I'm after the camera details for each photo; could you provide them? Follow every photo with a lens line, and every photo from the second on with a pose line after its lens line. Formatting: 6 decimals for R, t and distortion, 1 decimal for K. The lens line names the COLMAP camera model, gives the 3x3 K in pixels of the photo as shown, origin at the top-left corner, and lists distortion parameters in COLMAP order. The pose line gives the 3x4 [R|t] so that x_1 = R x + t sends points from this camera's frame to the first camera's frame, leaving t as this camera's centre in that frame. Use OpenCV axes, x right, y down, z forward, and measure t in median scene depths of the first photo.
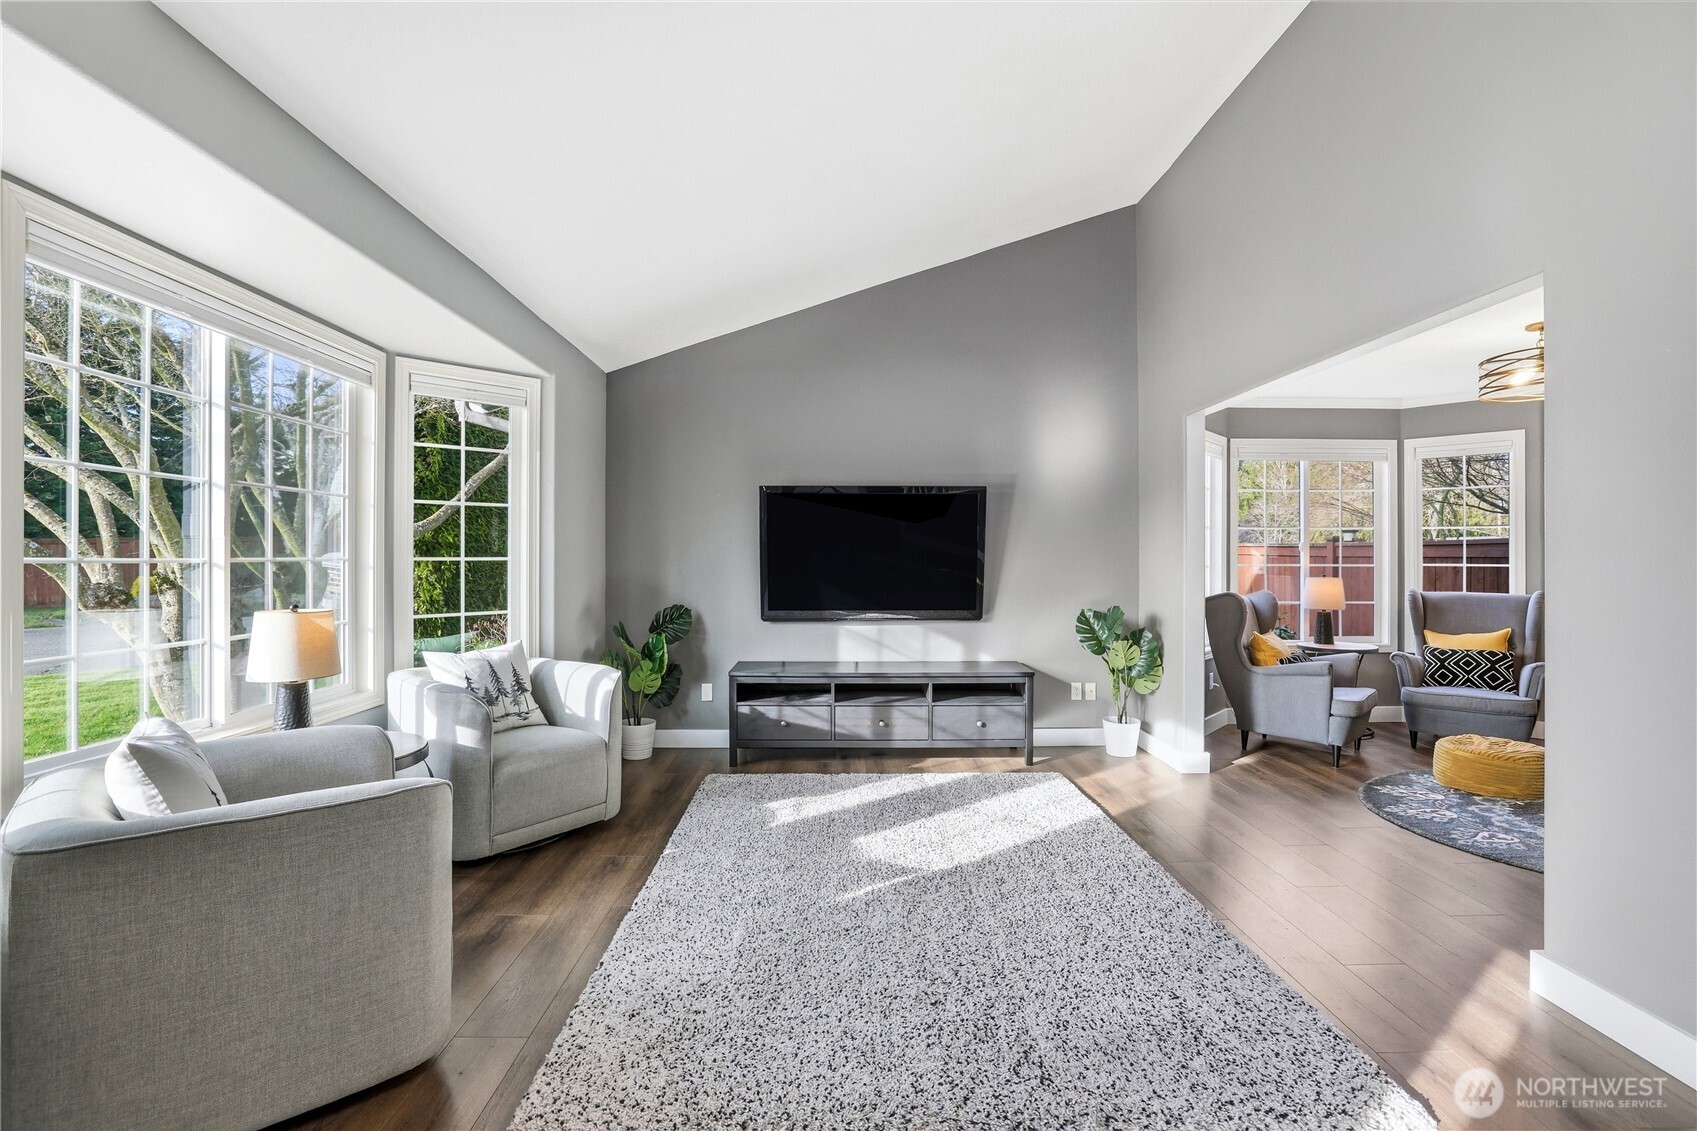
lens RADIAL K [[738.3, 0, 846.6], [0, 738.3, 553.0], [0, 0, 1]] dist [-0.047814, 0.018119]
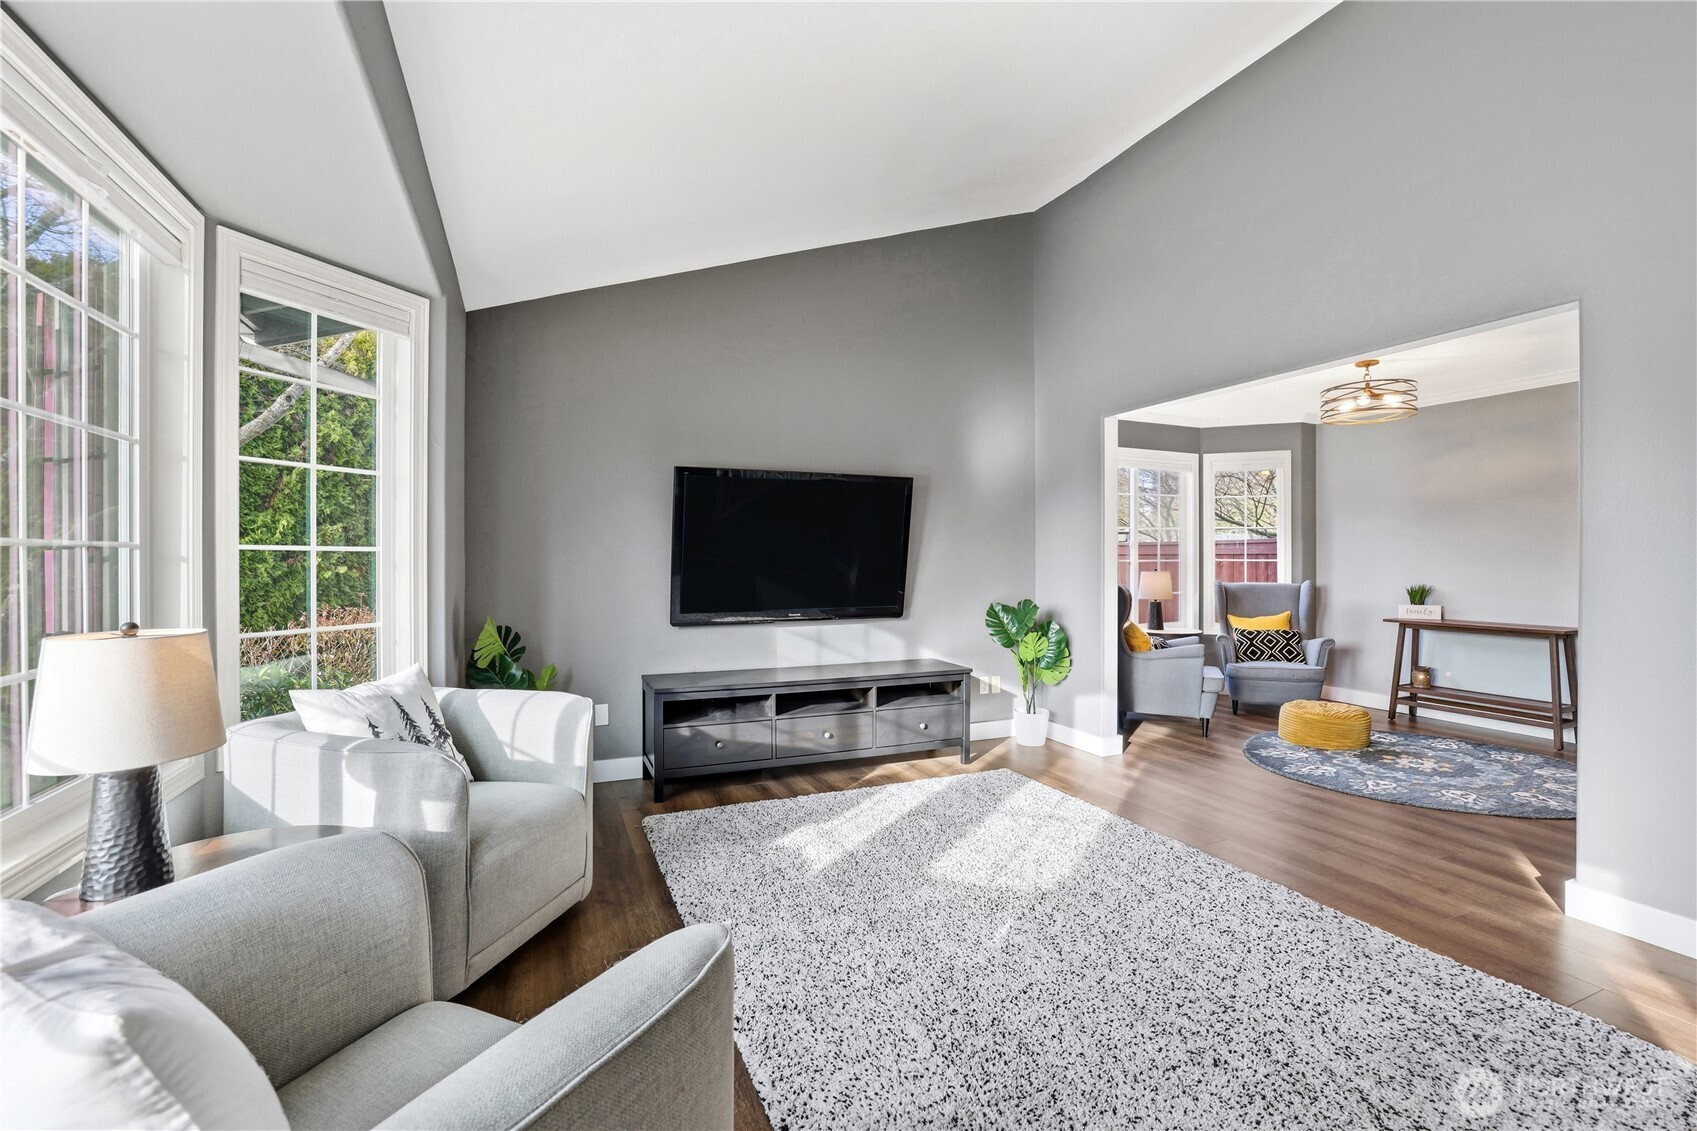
lens RADIAL K [[715.0, 0, 842.3], [0, 715.0, 561.7], [0, 0, 1]] dist [-0.051172, 0.016132]
pose [[0.930468, -0.001411, 0.366371, -0.239853], [-0.002523, 0.999944, 0.010259, 0.009919], [-0.366365, -0.010470, 0.930412, 0.168788]]
